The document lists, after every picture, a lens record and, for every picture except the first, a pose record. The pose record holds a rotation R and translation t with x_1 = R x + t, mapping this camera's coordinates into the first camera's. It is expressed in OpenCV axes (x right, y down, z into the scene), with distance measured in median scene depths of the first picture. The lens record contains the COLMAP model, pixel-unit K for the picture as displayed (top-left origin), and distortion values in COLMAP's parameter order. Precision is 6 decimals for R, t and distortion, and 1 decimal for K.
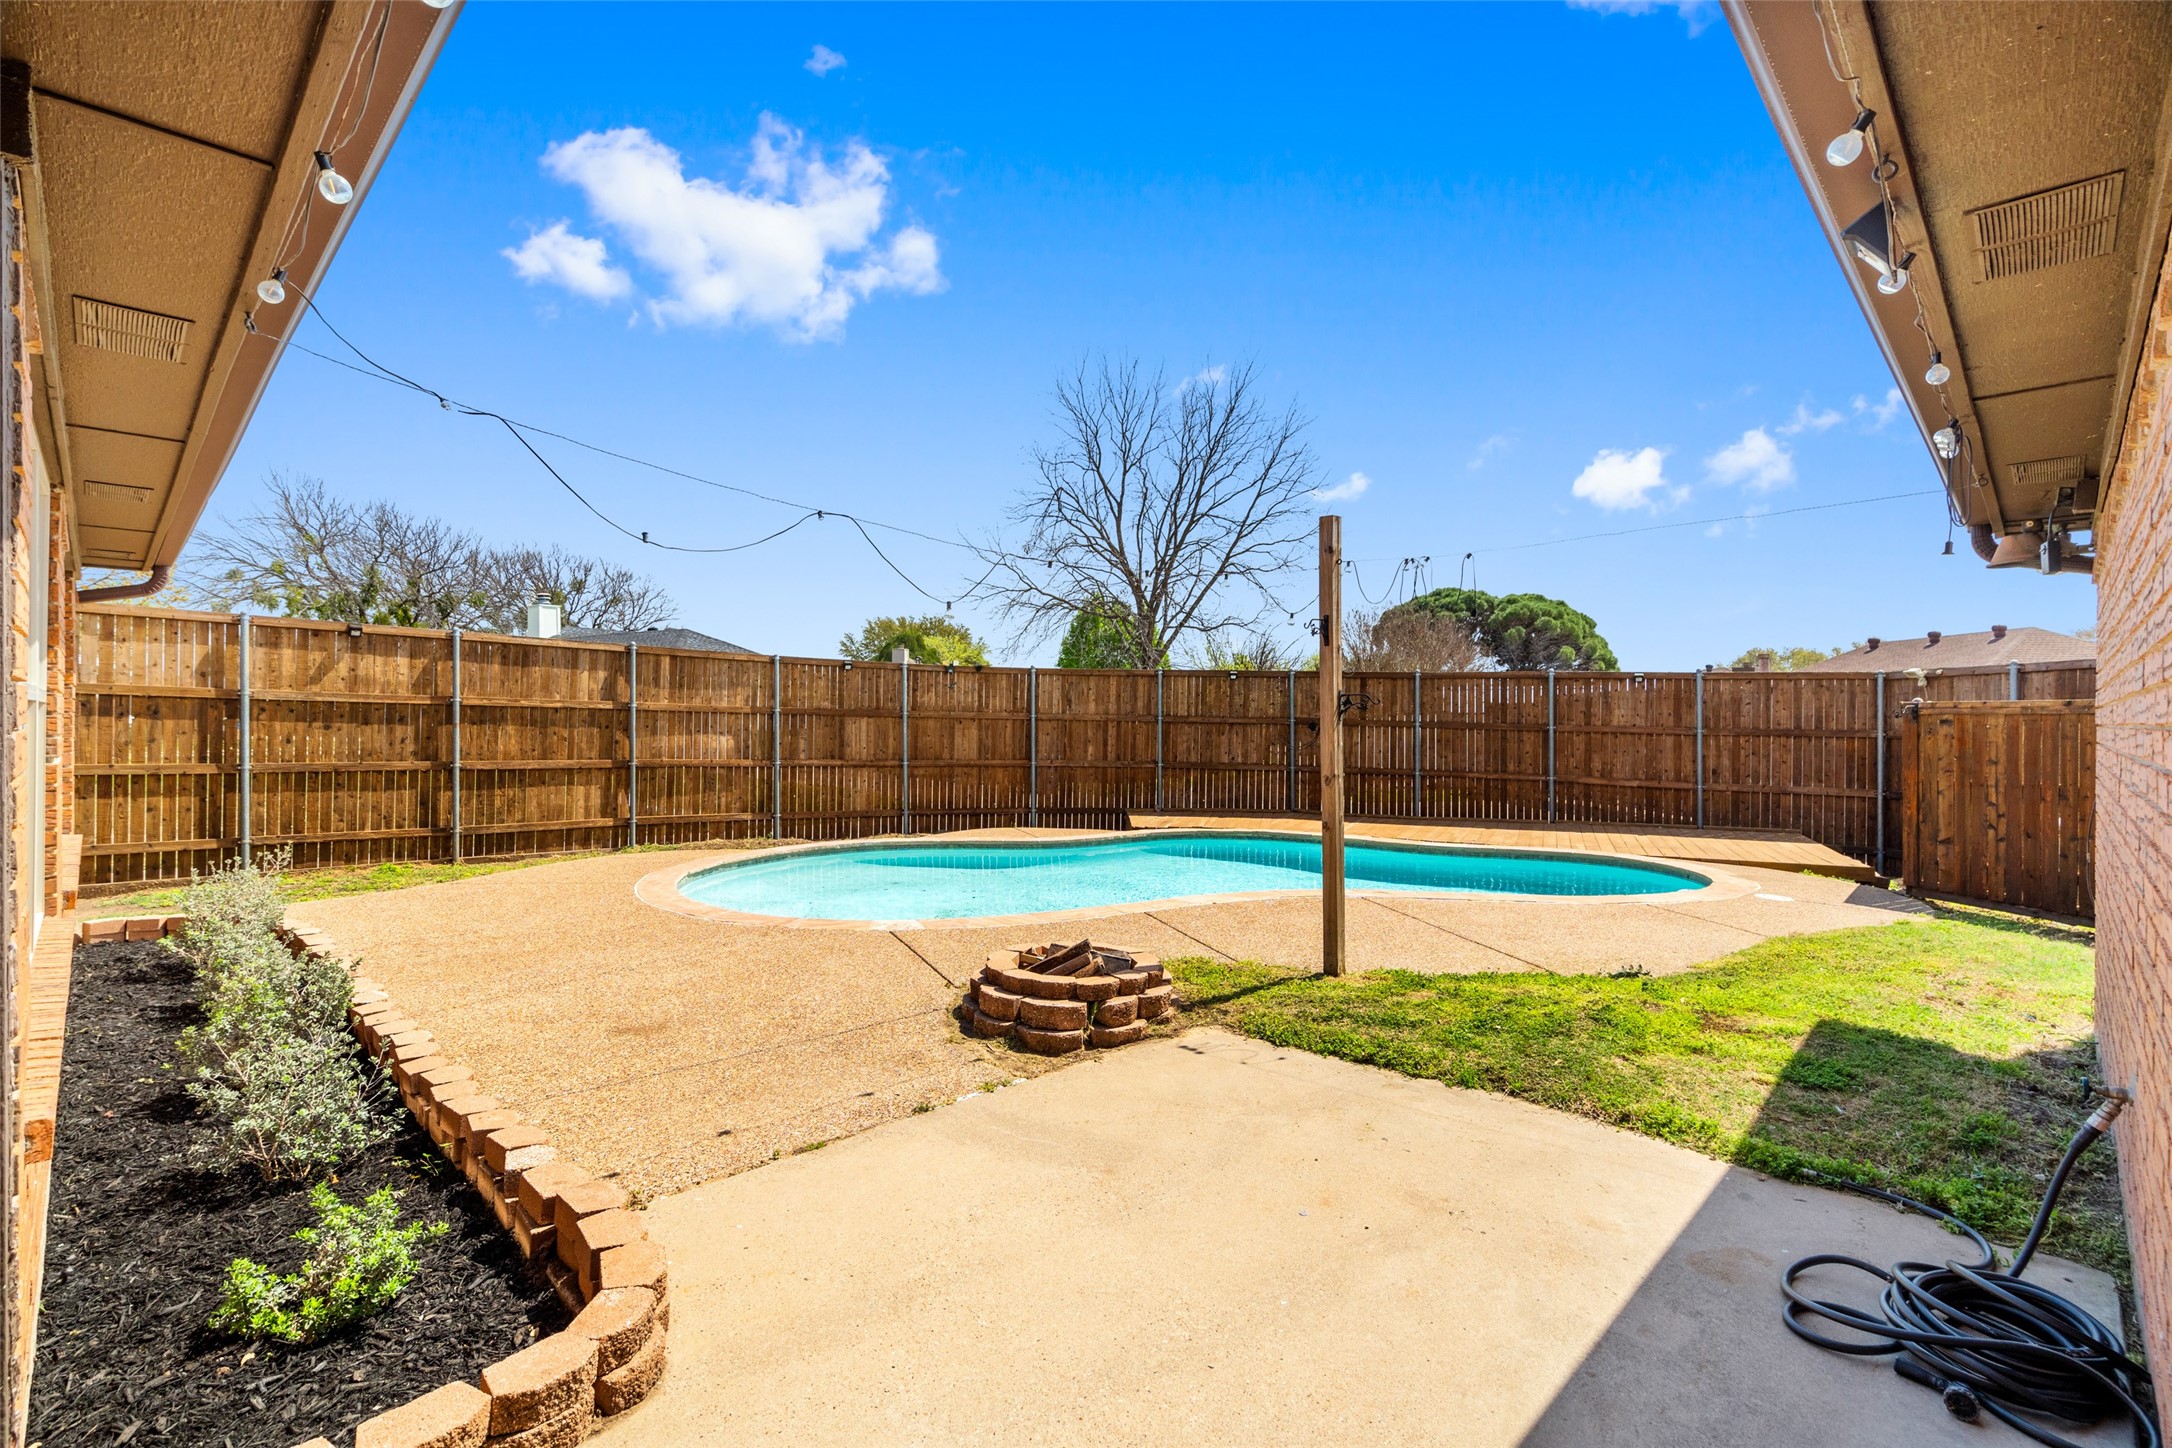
lens RADIAL K [[990.3, 0, 1082.5], [0, 990.3, 722.4], [0, 0, 1]] dist [-0.001375, 0.000407]
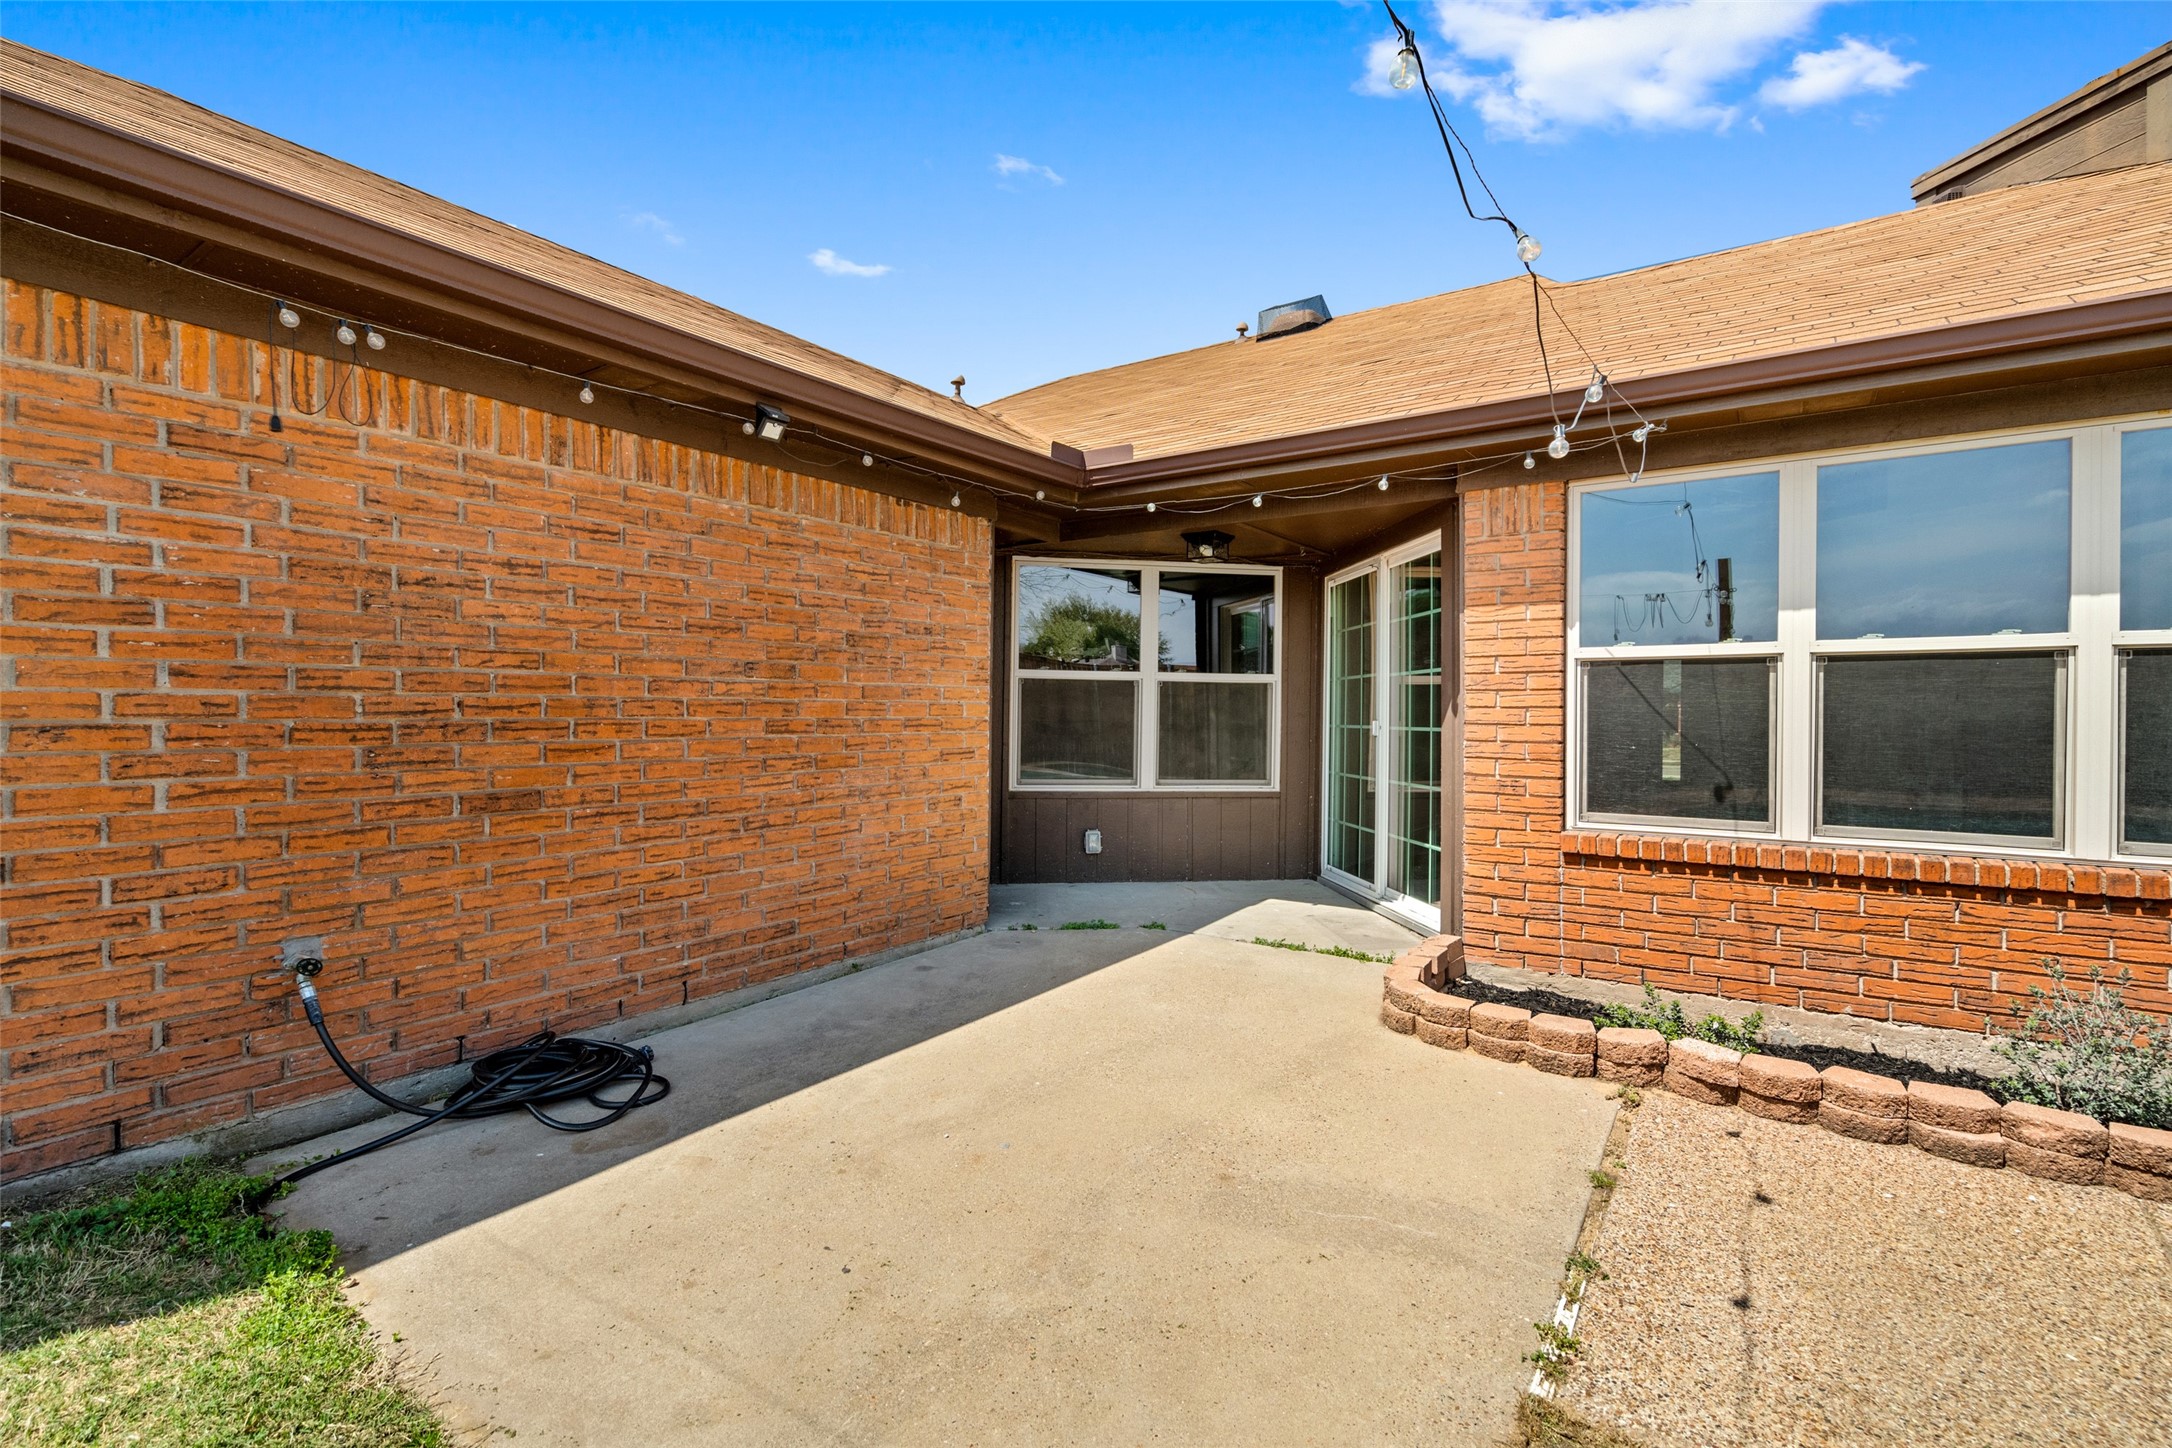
lens RADIAL K [[990.3, 0, 1082.5], [0, 990.3, 722.4], [0, 0, 1]] dist [-0.001375, 0.000407]
pose [[-0.985840, -0.008665, -0.167463, 0.090869], [-0.011114, 0.999844, 0.013697, 0.019021], [0.167318, 0.015364, -0.985783, 0.567081]]
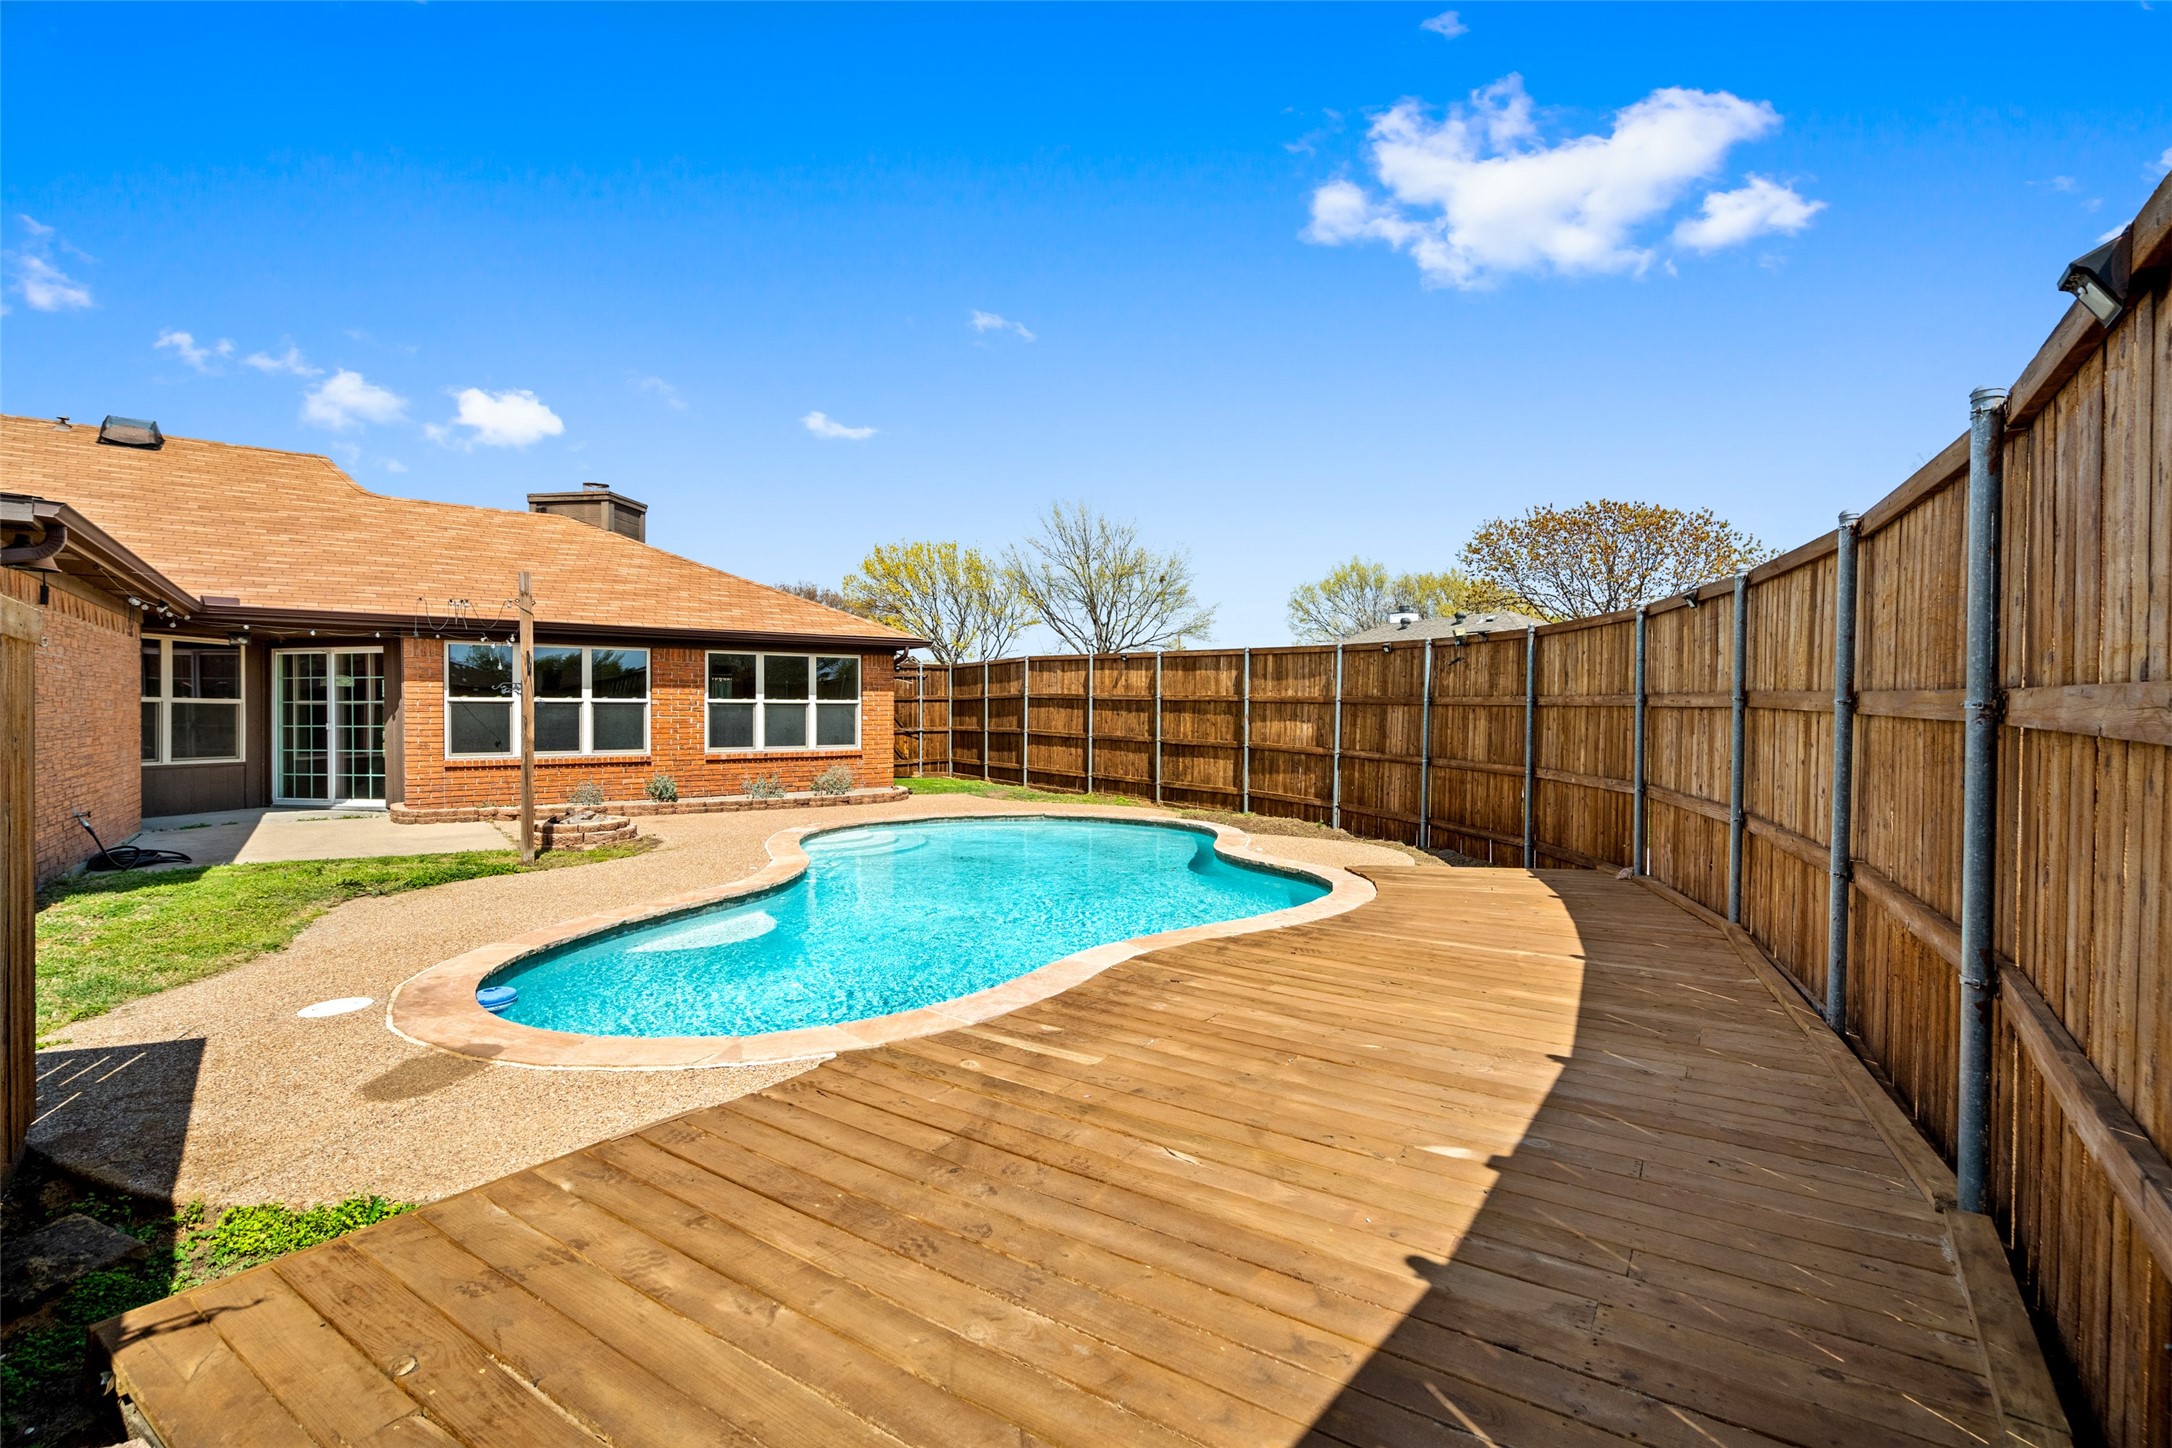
lens RADIAL K [[990.3, 0, 1082.5], [0, 990.3, 722.4], [0, 0, 1]] dist [-0.001375, 0.000407]
pose [[-0.154011, 0.002971, -0.988065, 0.927240], [-0.005920, 0.999975, 0.003930, 0.012608], [0.988051, 0.006454, -0.153990, 1.170075]]
